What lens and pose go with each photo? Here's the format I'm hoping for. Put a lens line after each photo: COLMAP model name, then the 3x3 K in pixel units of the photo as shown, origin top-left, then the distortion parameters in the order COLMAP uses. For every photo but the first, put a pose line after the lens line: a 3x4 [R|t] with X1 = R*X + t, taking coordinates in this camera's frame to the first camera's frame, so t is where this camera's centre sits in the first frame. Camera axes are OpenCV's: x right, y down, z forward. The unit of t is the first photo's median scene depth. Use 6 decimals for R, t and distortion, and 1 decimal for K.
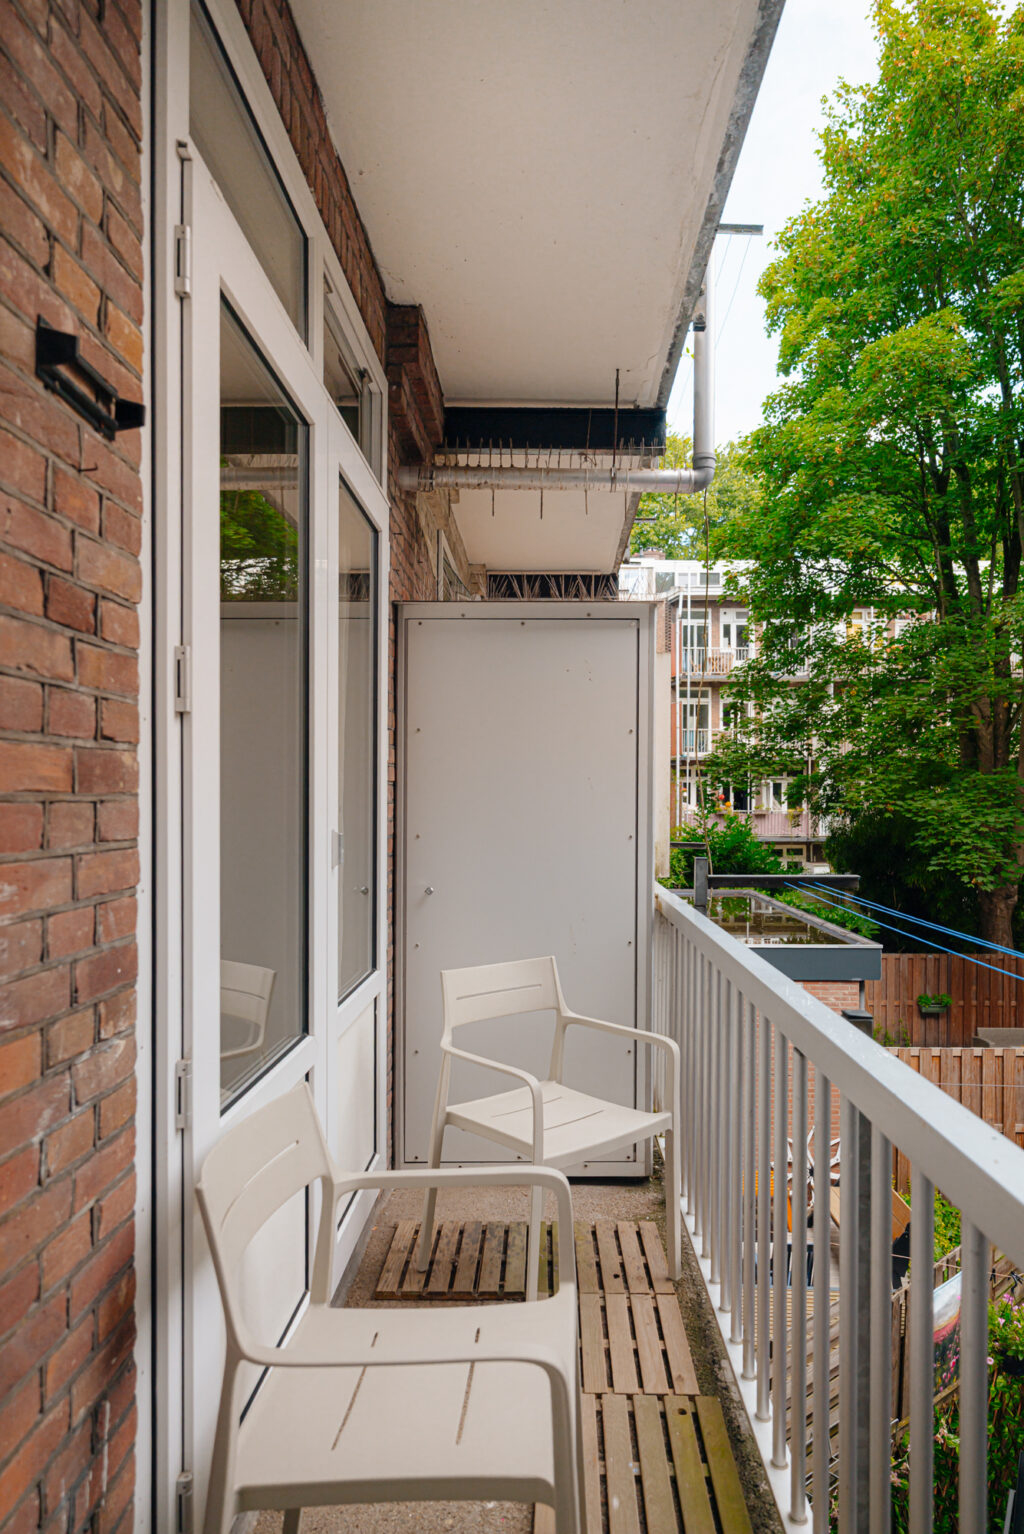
lens RADIAL K [[871.4, 0, 517.8], [0, 871.4, 808.7], [0, 0, 1]] dist [-0.002931, -0.000890]
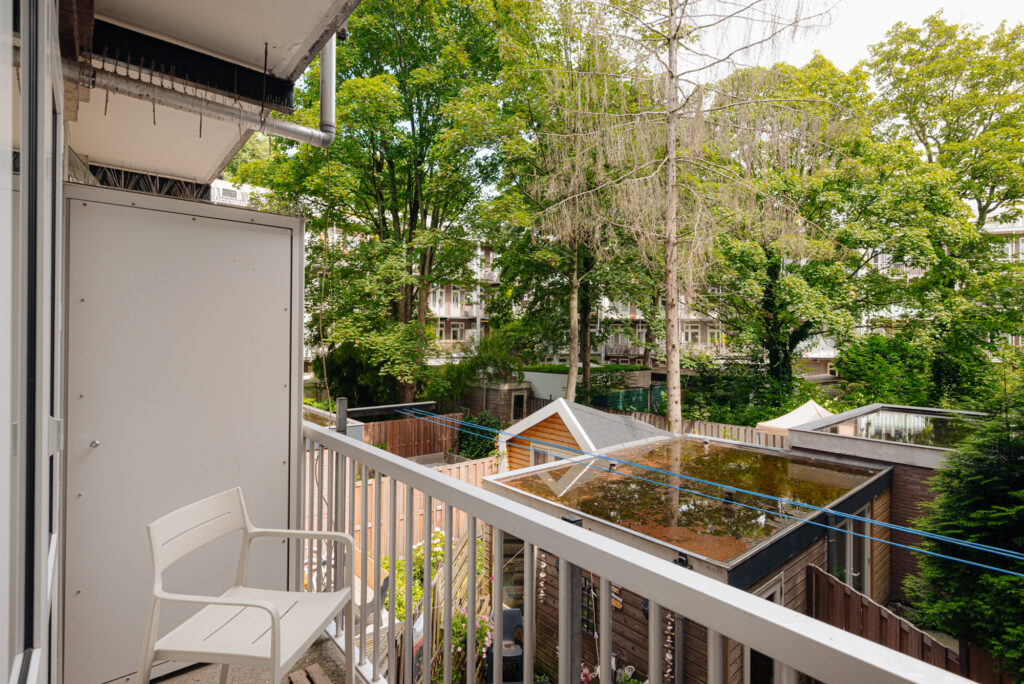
lens RADIAL K [[504.7, 0, 512.0], [0, 504.7, 342.0], [0, 0, 1]] dist [0.002585, -0.000248]
pose [[0.757598, -0.004261, 0.652707, -0.104508], [0.004880, 0.999988, 0.000865, -0.031372], [-0.652703, 0.002530, 0.757610, 0.136982]]
